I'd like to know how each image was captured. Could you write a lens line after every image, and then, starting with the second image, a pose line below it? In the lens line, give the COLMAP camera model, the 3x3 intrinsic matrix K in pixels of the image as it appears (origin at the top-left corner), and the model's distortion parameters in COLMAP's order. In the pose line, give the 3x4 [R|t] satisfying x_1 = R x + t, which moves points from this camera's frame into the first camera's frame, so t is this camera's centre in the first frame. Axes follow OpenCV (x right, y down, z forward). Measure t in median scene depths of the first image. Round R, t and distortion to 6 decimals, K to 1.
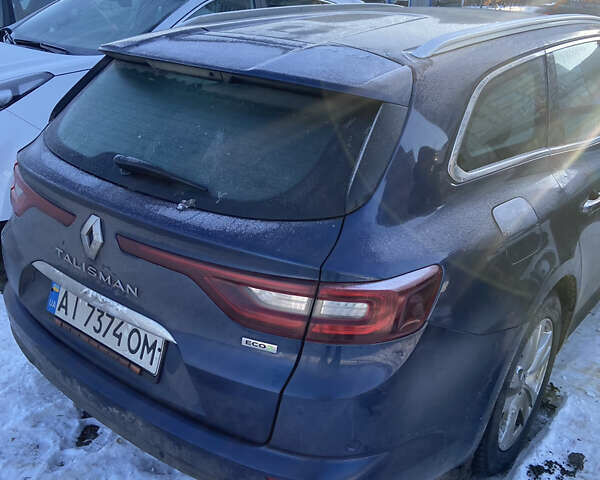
lens RADIAL K [[592.8, 0, 300.0], [0, 592.8, 240.0], [0, 0, 1]] dist [0.164805, -0.281385]
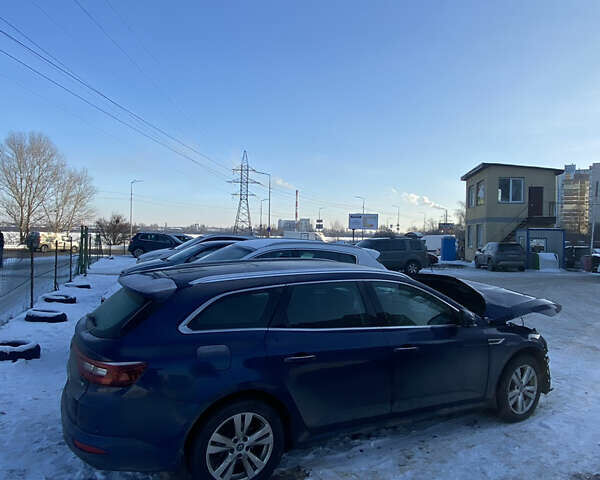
lens RADIAL K [[429.0, 0, 300.0], [0, 429.0, 240.0], [0, 0, 1]] dist [0.086354, -0.098051]
pose [[0.901205, -0.009111, -0.433298, 1.529503], [-0.151908, 0.929712, -0.335499, 0.077198], [0.405899, 0.368175, 0.836477, -0.451631]]
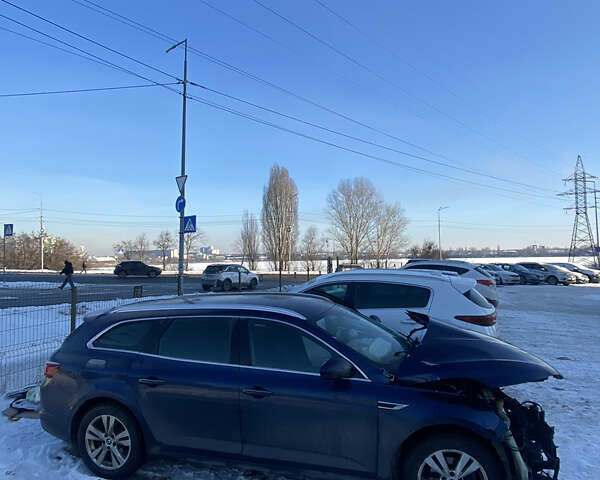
lens RADIAL K [[429.0, 0, 300.0], [0, 429.0, 240.0], [0, 0, 1]] dist [0.086354, -0.098051]
pose [[0.374806, -0.076055, -0.923978, 3.214093], [-0.318965, 0.925210, -0.205543, -0.562301], [0.870507, 0.371755, 0.322516, 1.061187]]
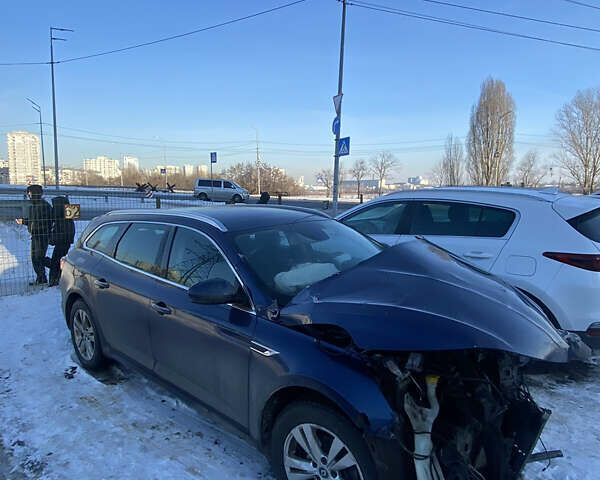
lens RADIAL K [[429.0, 0, 300.0], [0, 429.0, 240.0], [0, 0, 1]] dist [0.086354, -0.098051]
pose [[-0.093171, 0.082610, -0.992217, 2.845304], [-0.376377, 0.919682, 0.111914, -0.948326], [0.921770, 0.383875, -0.054595, 2.420704]]
